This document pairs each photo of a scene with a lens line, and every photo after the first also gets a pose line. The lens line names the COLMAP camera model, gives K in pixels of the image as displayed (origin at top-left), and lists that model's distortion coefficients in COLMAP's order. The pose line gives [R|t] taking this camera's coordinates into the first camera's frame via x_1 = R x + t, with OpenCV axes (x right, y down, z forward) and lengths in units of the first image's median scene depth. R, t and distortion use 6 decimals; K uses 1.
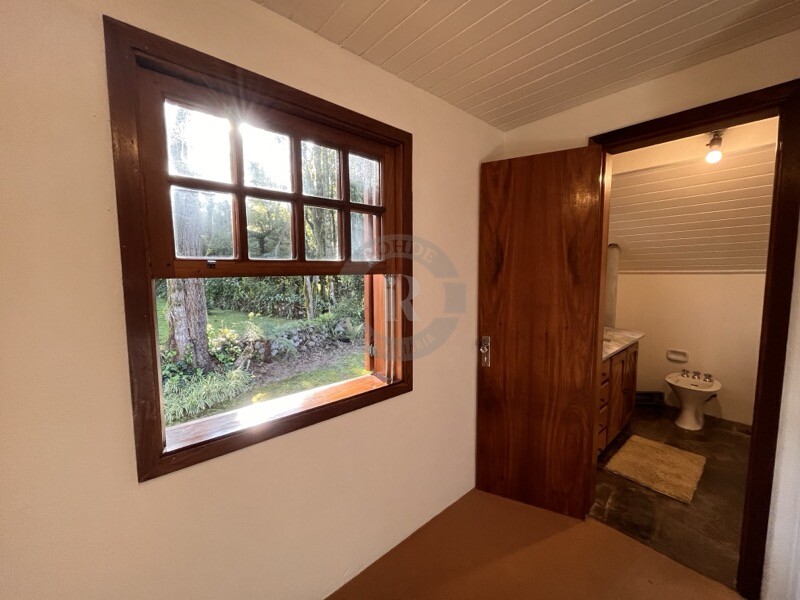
lens RADIAL K [[321.8, 0, 396.7], [0, 321.8, 304.9], [0, 0, 1]] dist [-0.003253, -0.000035]
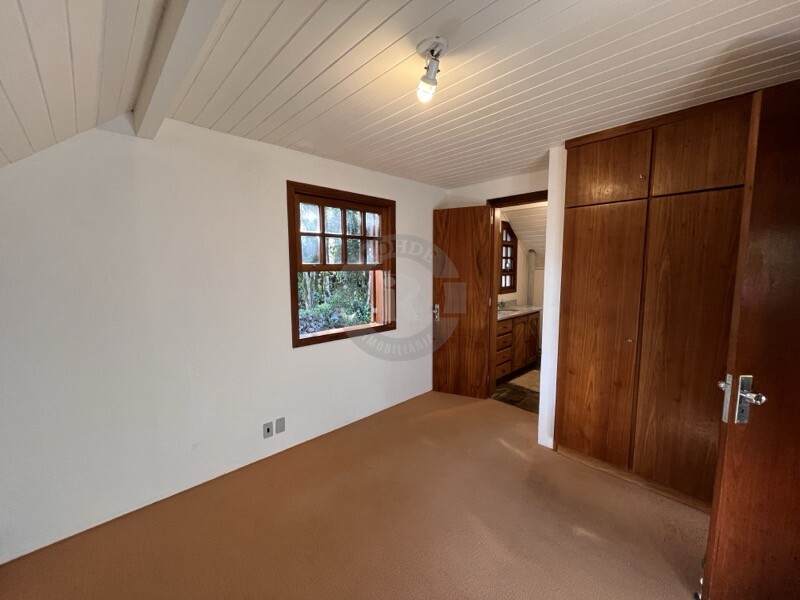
lens RADIAL K [[321.8, 0, 402.5], [0, 321.8, 297.5], [0, 0, 1]] dist [-0.003253, -0.000035]
pose [[0.998430, -0.002936, 0.055940, -0.019085], [0.003338, 0.999969, -0.007097, 0.074685], [-0.055917, 0.007272, 0.998409, -0.839306]]
